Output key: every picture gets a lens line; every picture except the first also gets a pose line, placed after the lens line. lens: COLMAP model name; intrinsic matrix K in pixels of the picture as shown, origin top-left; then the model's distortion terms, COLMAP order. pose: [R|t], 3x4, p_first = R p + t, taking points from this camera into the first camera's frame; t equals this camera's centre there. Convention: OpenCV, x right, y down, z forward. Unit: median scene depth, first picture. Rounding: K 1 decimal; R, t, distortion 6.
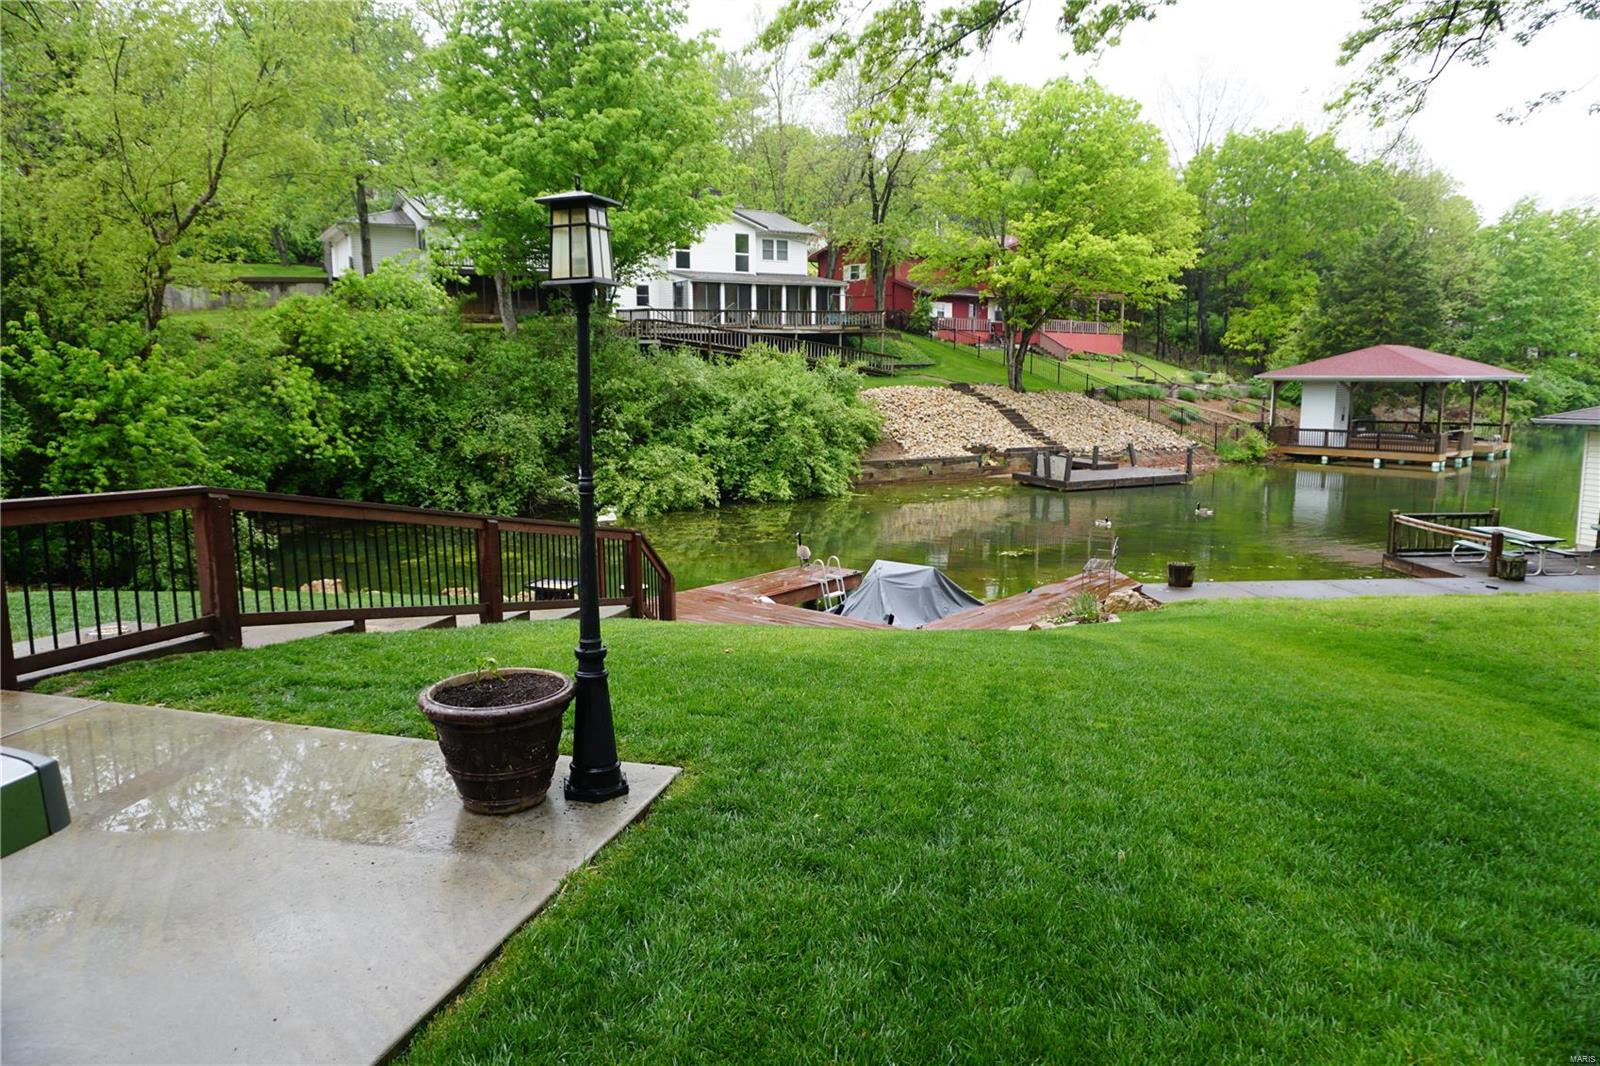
lens RADIAL K [[1044.6, 0, 806.1], [0, 1044.6, 531.6], [0, 0, 1]] dist [-0.001024, 0.000114]
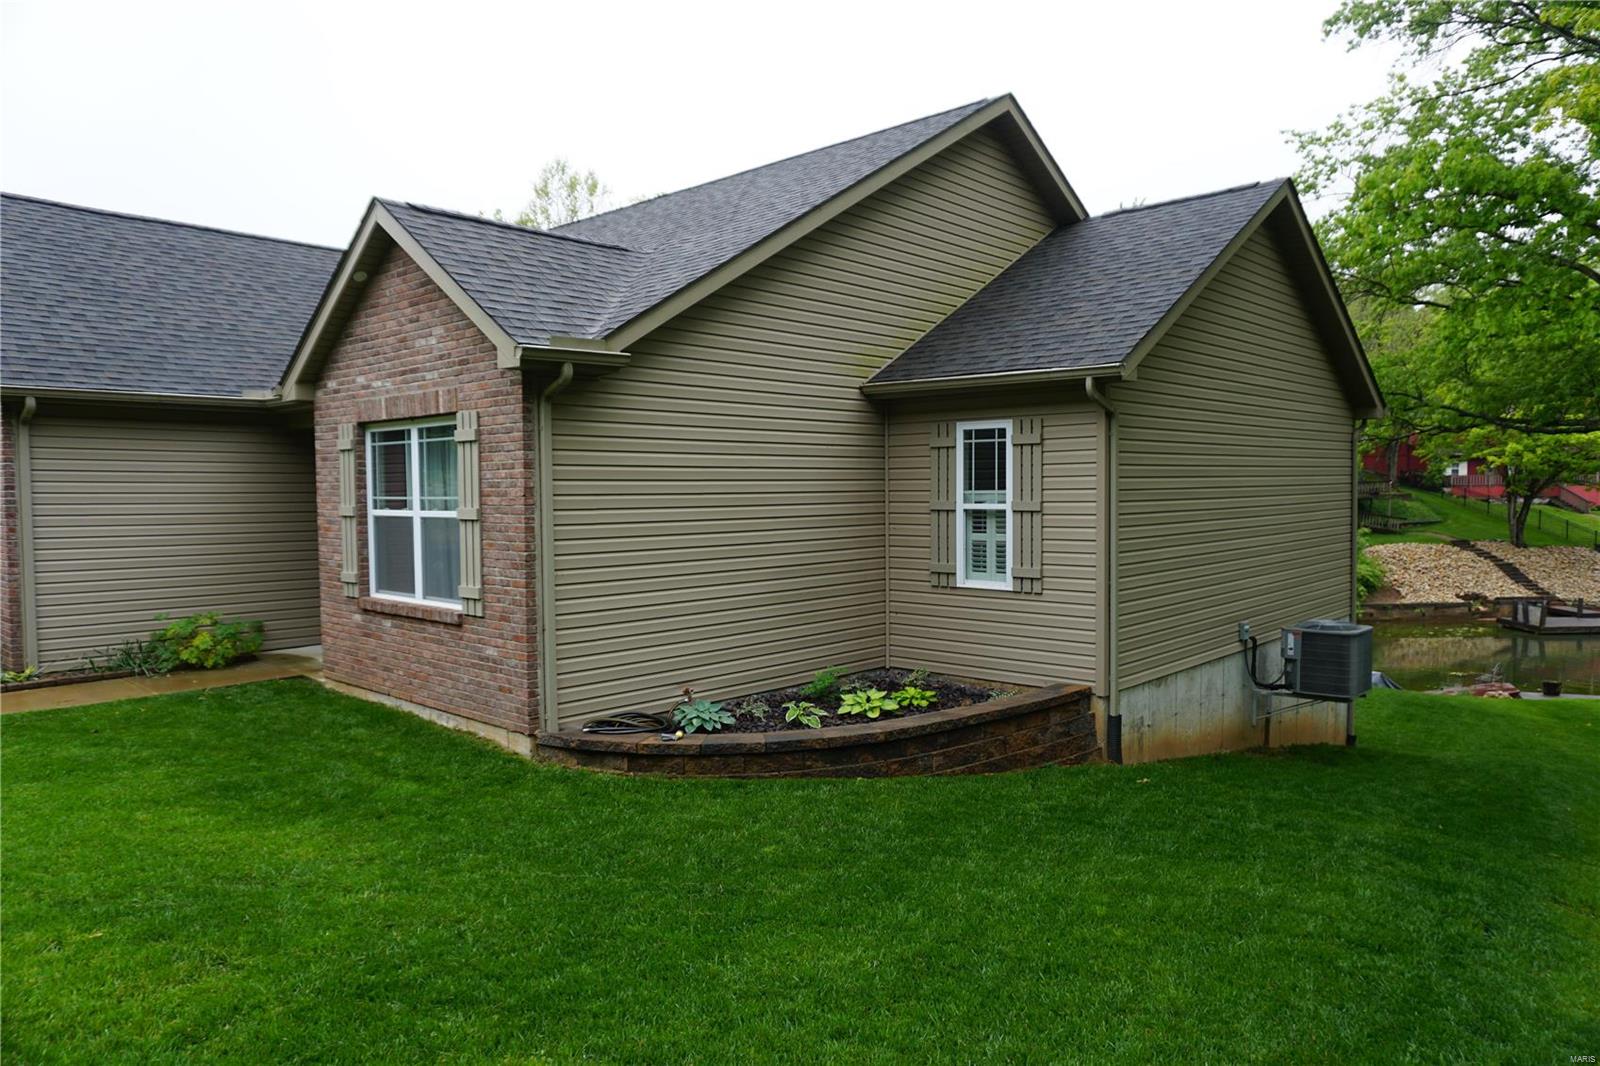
lens RADIAL K [[1077.2, 0, 813.4], [0, 1077.2, 530.3], [0, 0, 1]] dist [-0.034838, 0.037637]
pose [[0.899492, 0.015209, -0.436672, 0.013910], [-0.061913, 0.993746, -0.092923, 0.009515], [0.432528, 0.110620, 0.894809, -0.477174]]
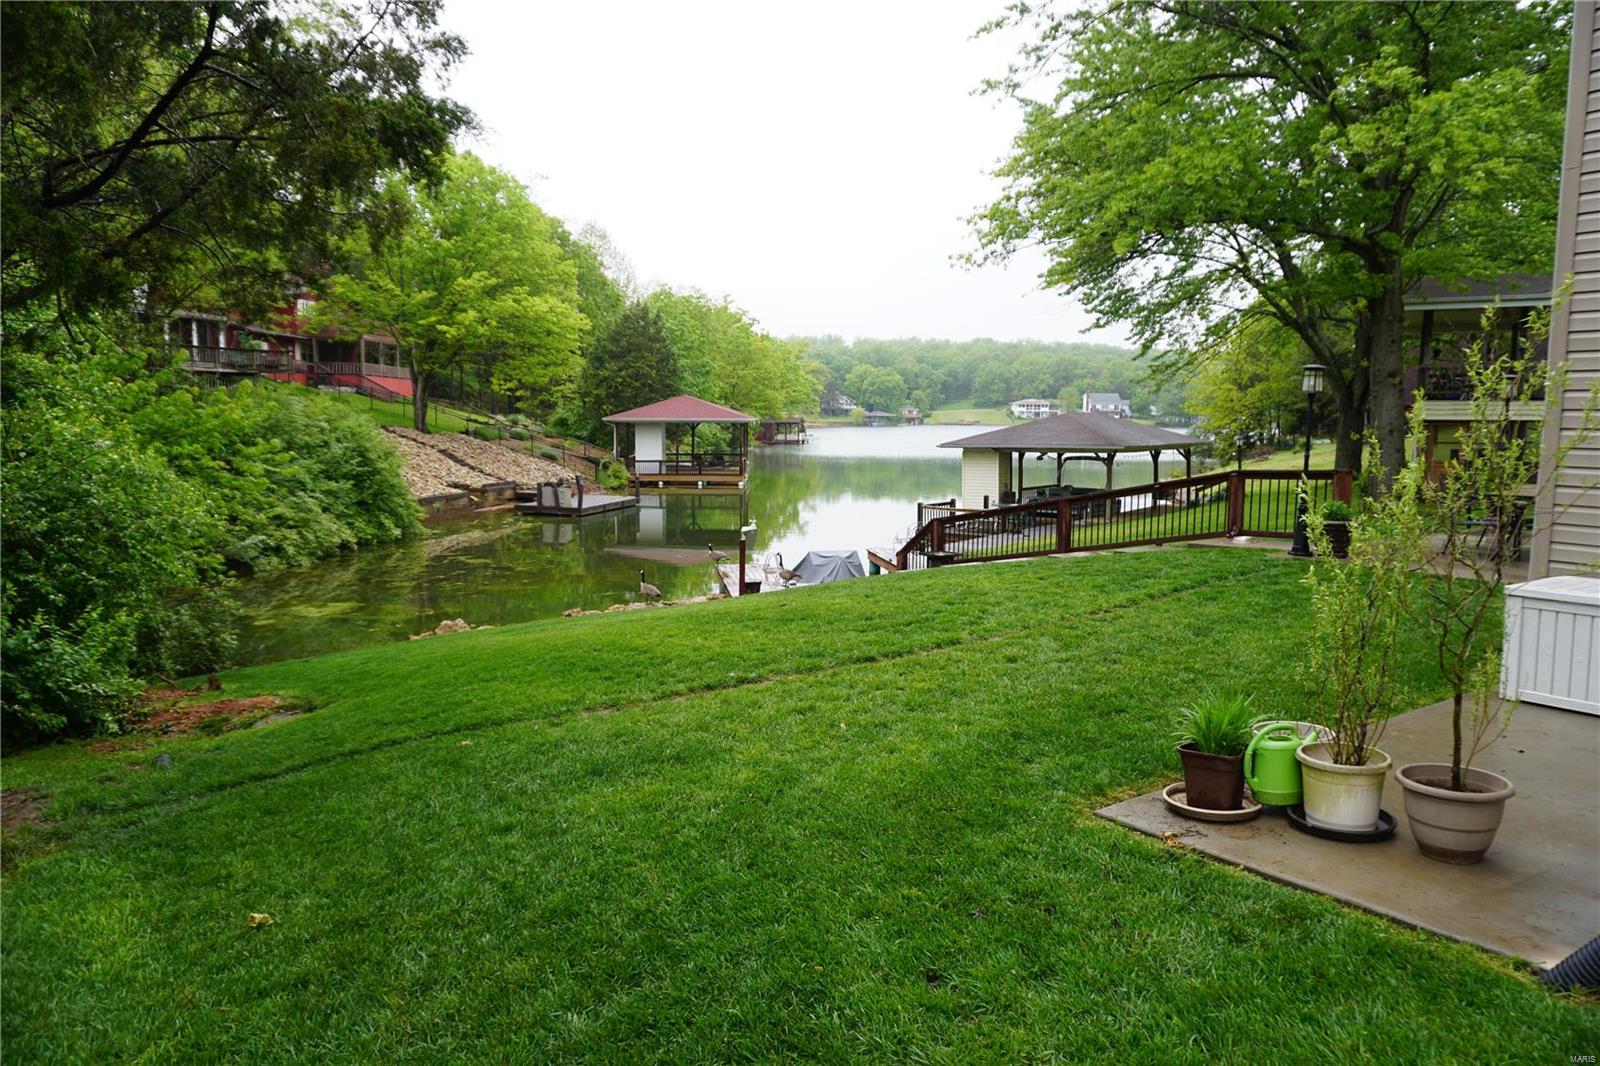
lens RADIAL K [[1077.2, 0, 805.5], [0, 1077.2, 532.5], [0, 0, 1]] dist [-0.034838, 0.037637]
pose [[0.668966, -0.077410, 0.739251, -0.396893], [0.107971, 0.994134, 0.006394, -0.000080], [-0.735409, 0.075540, 0.673399, -0.004001]]
